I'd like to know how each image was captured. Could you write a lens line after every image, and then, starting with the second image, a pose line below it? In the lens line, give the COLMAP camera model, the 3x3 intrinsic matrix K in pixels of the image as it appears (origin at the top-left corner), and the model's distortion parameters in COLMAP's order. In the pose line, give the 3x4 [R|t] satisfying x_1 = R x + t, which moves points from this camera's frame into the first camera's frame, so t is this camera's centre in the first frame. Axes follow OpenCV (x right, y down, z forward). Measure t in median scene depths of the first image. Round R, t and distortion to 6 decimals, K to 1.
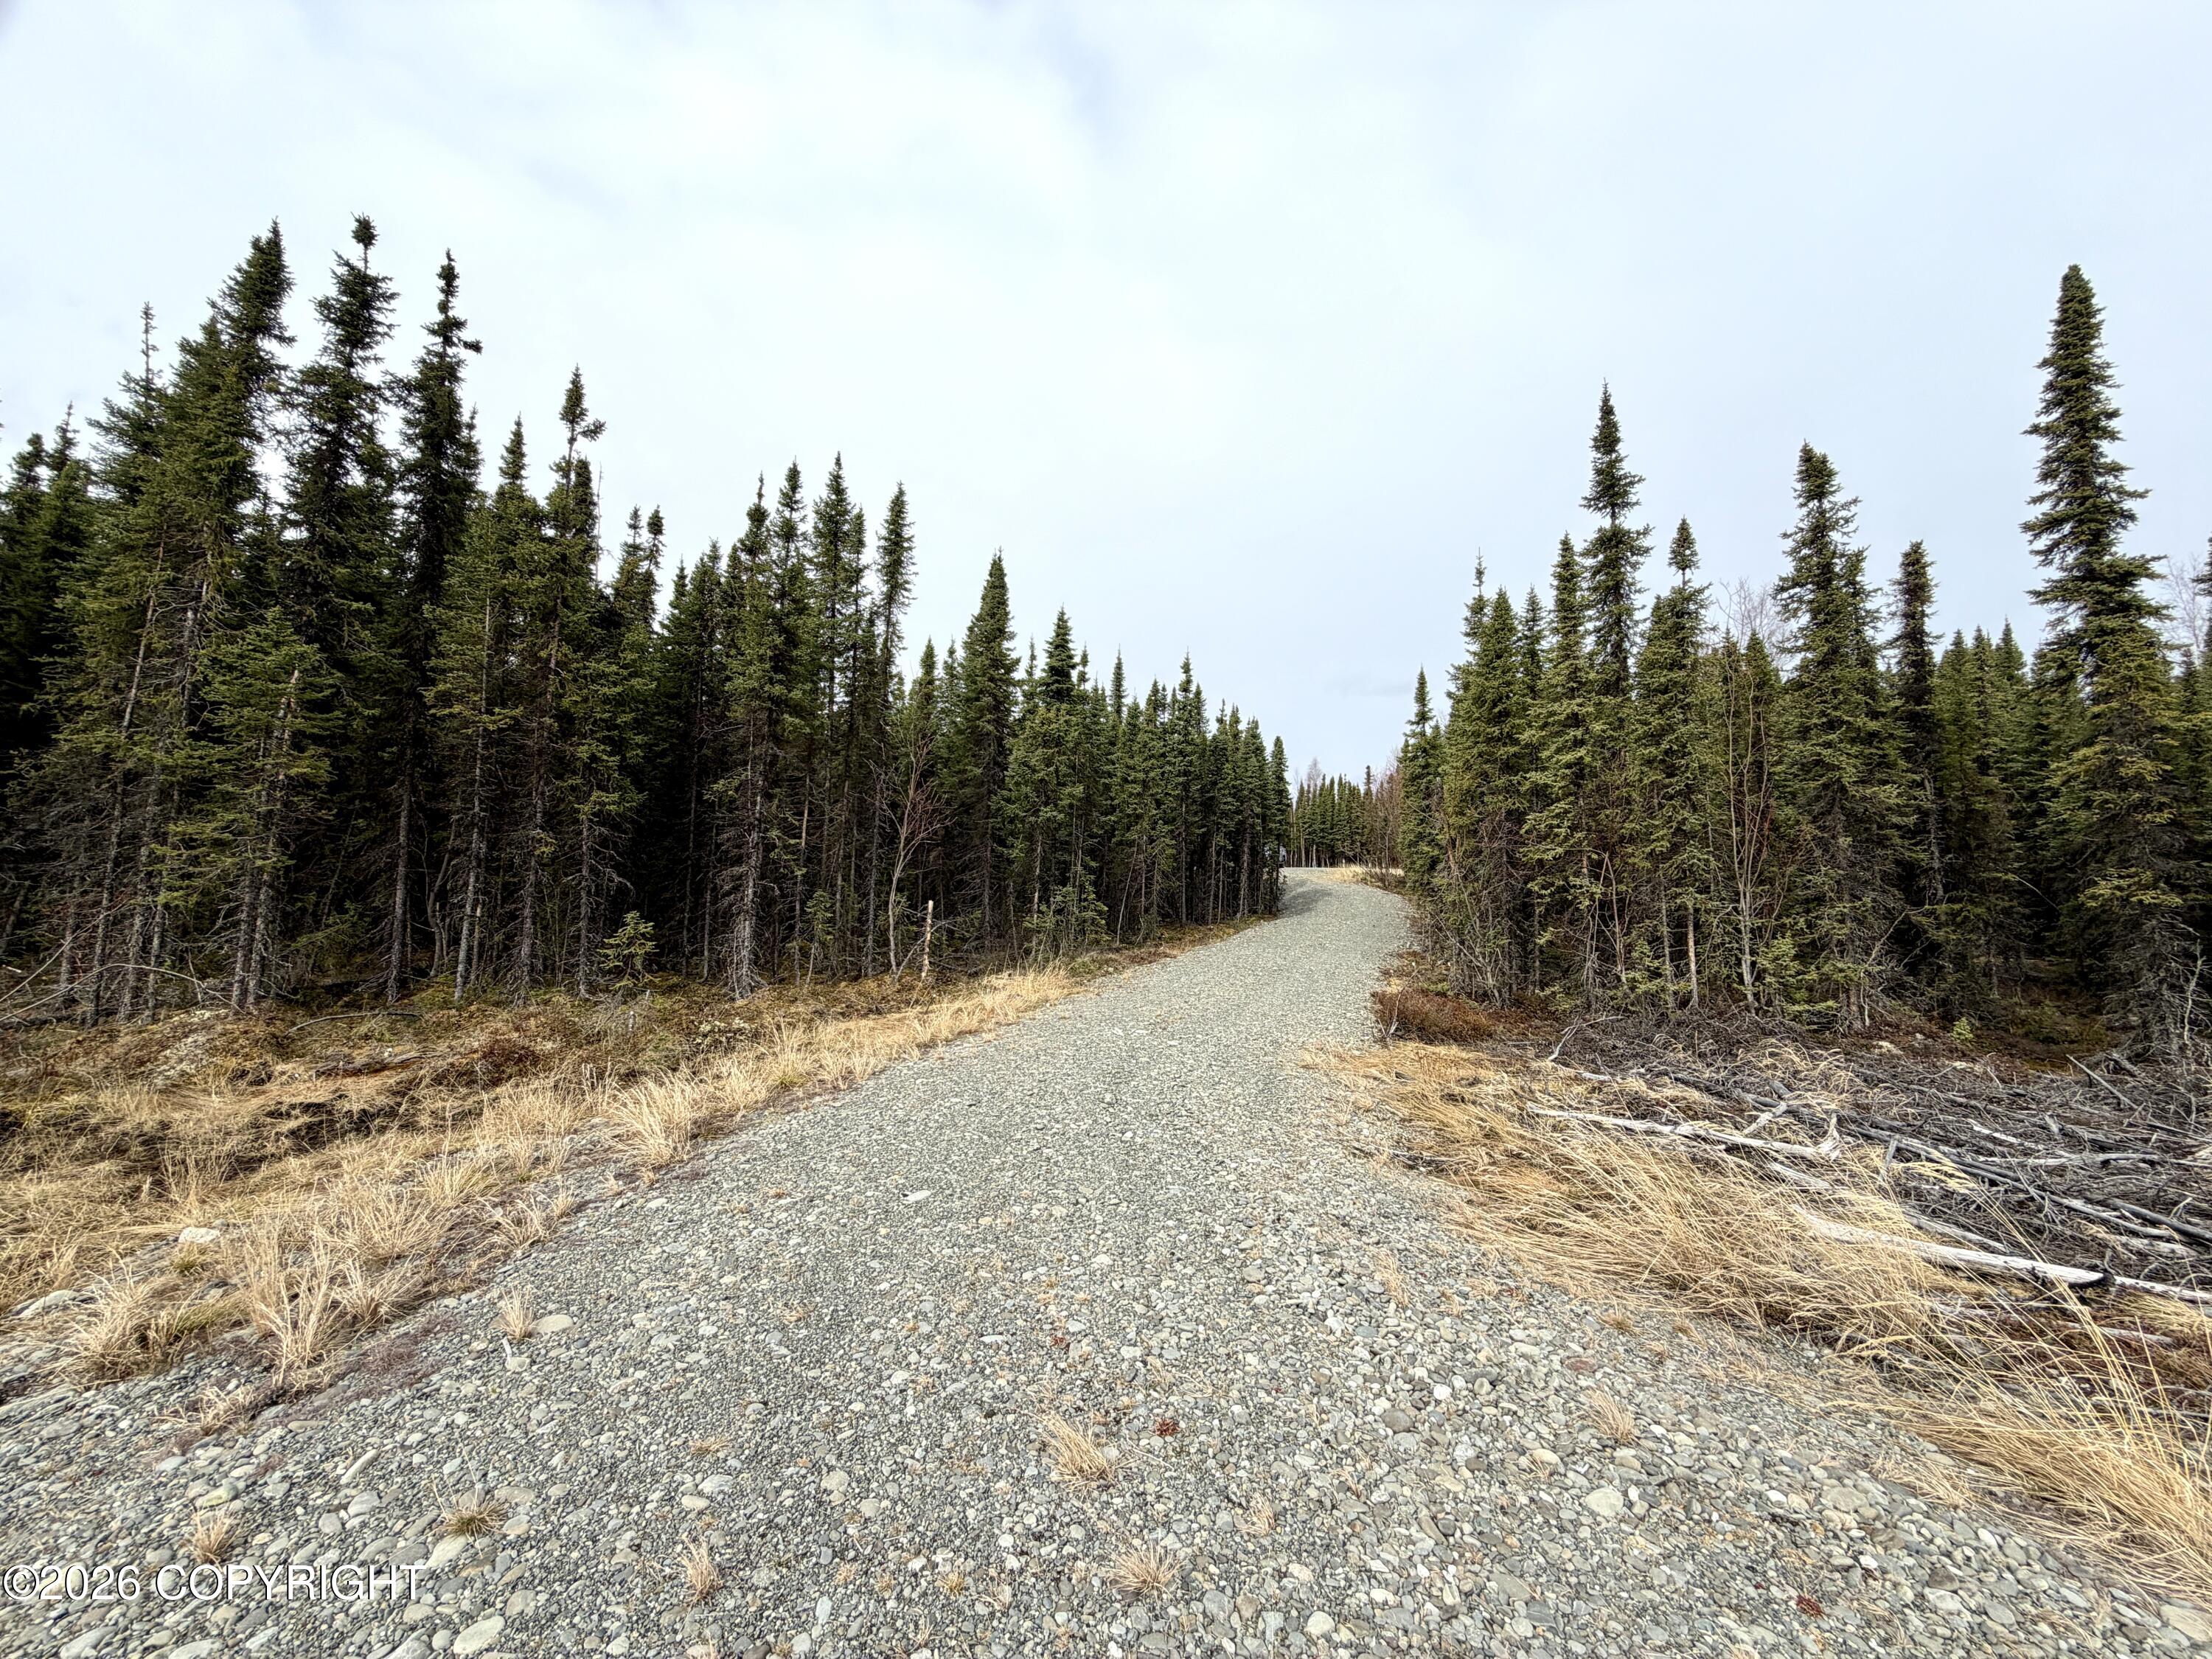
lens RADIAL K [[885.2, 0, 1132.8], [0, 885.2, 814.6], [0, 0, 1]] dist [-0.036959, -0.000310]
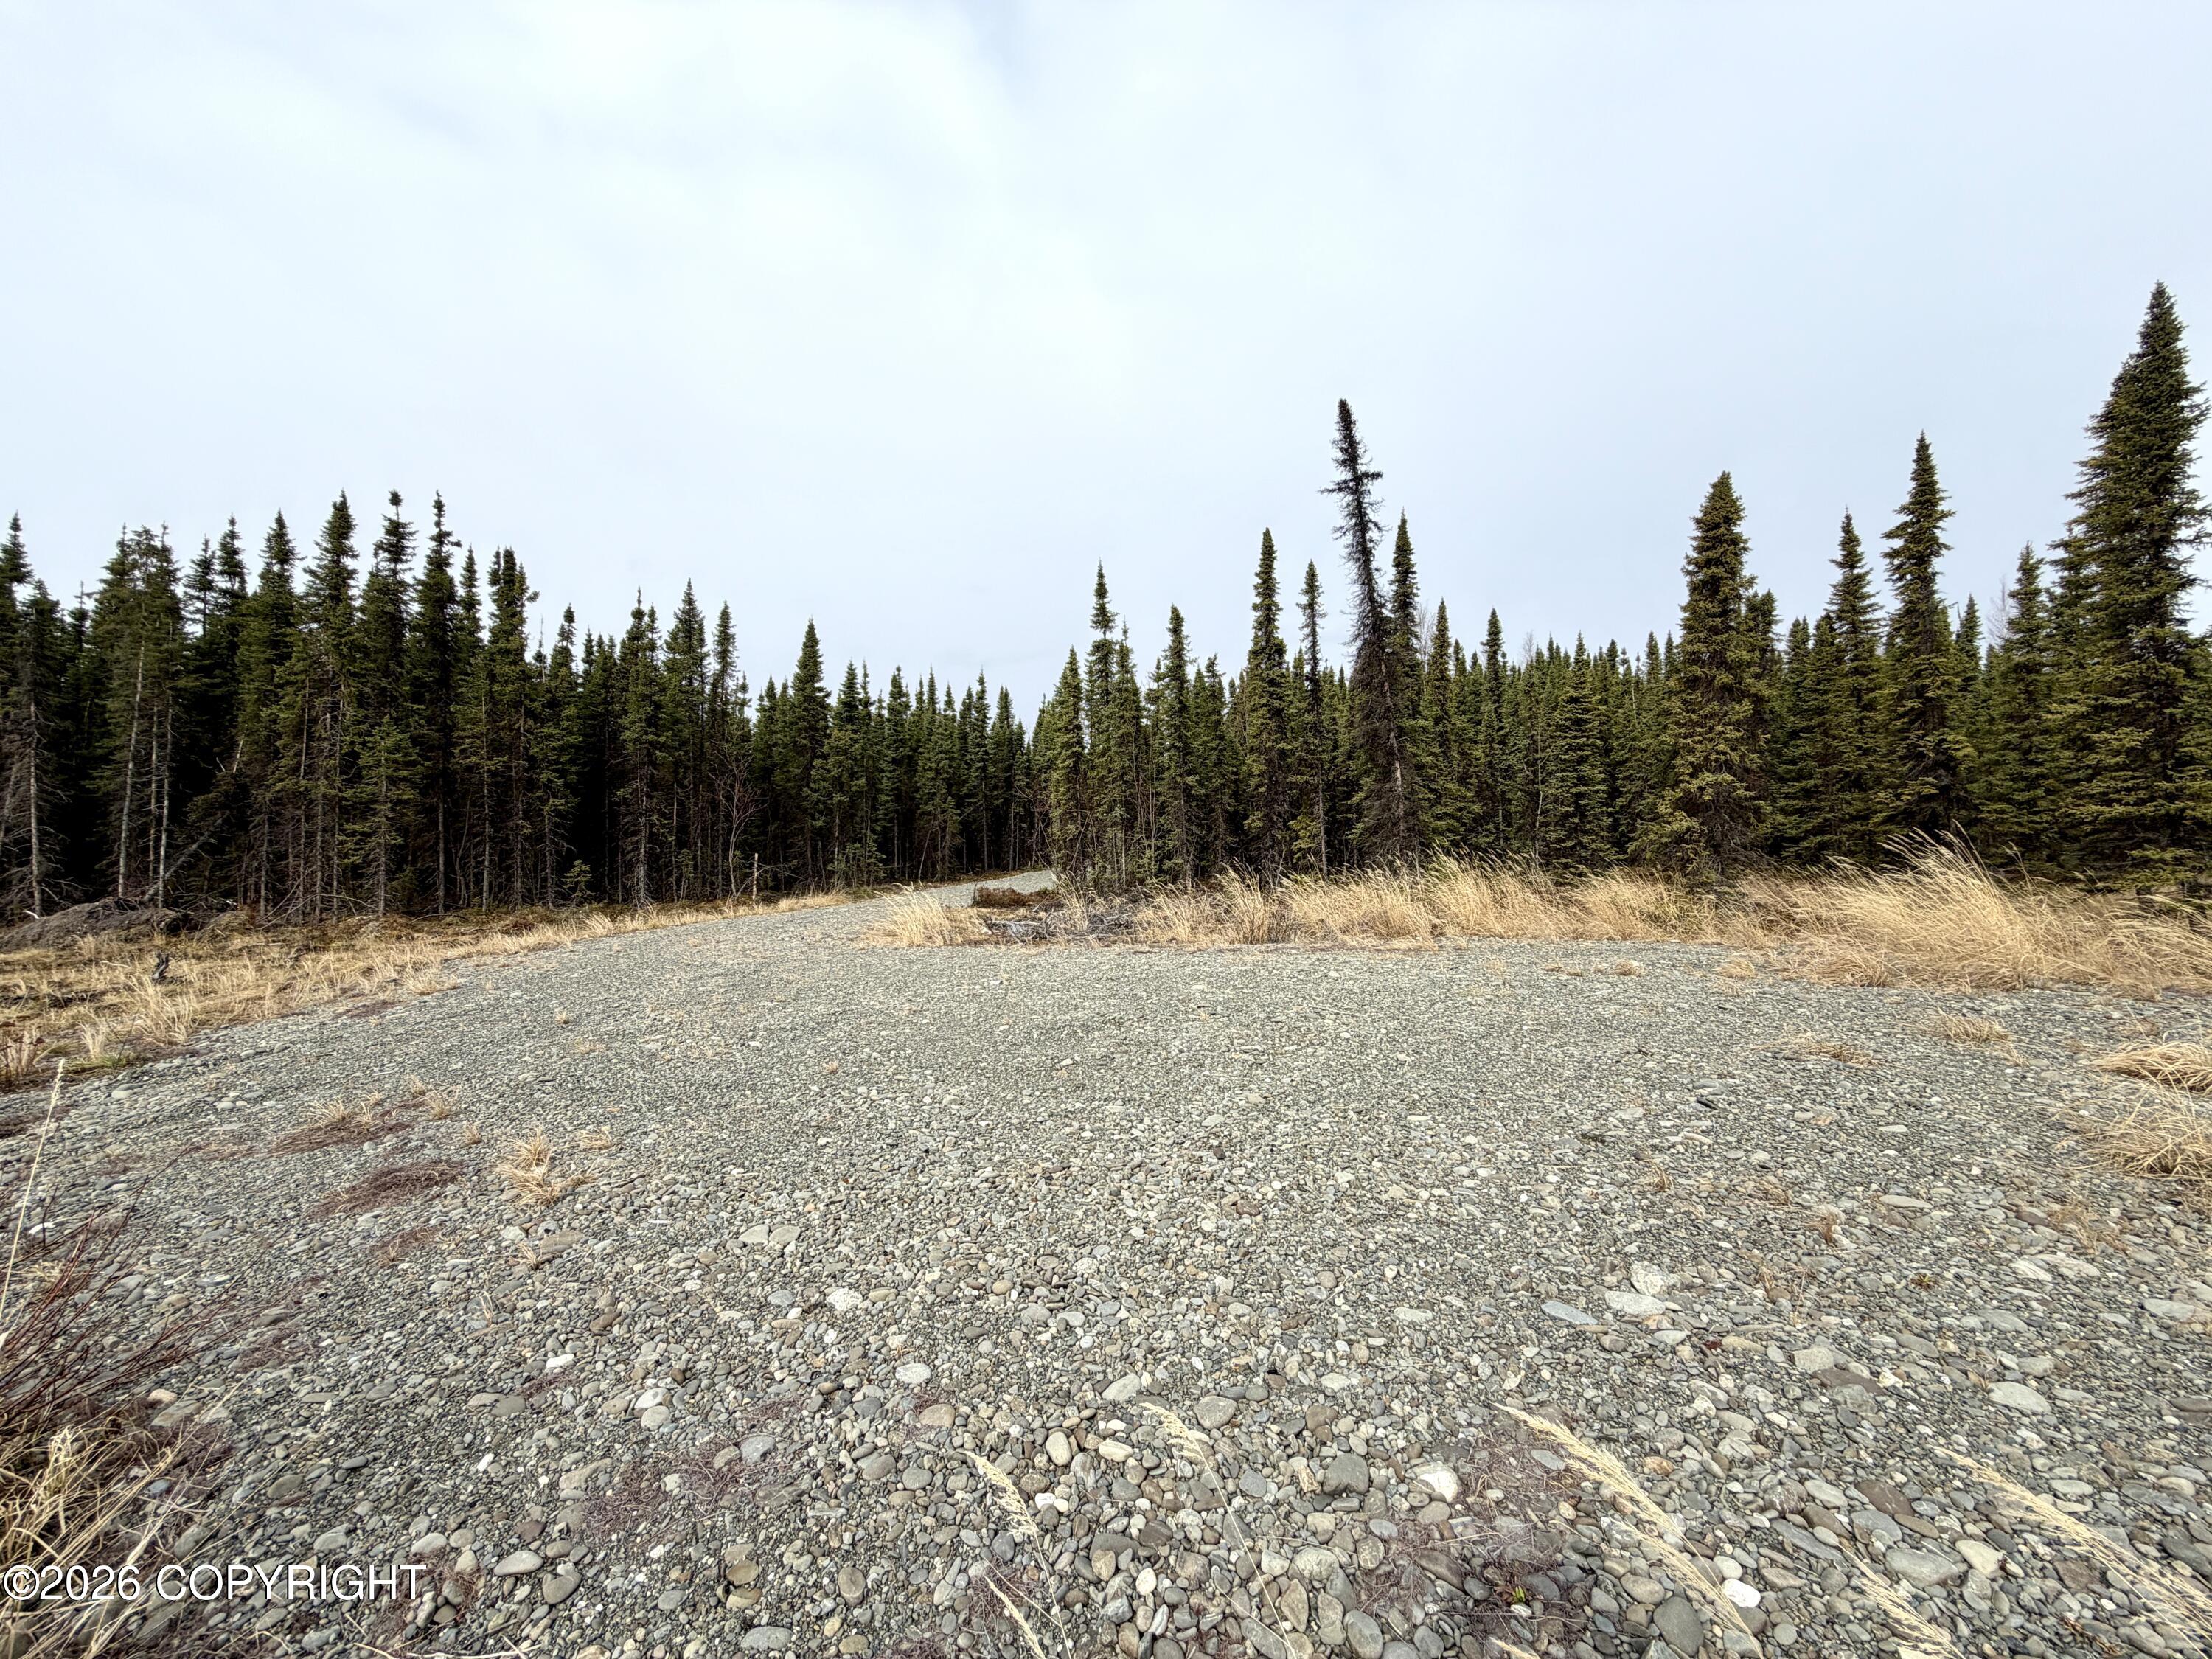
lens RADIAL K [[873.6, 0, 1098.2], [0, 873.6, 824.3], [0, 0, 1]] dist [0.000395, 0.000140]
pose [[0.998660, -0.029050, 0.042828, 0.393029], [0.026643, 0.998090, 0.055736, -0.037817], [-0.044365, -0.054520, 0.997527, -0.769121]]
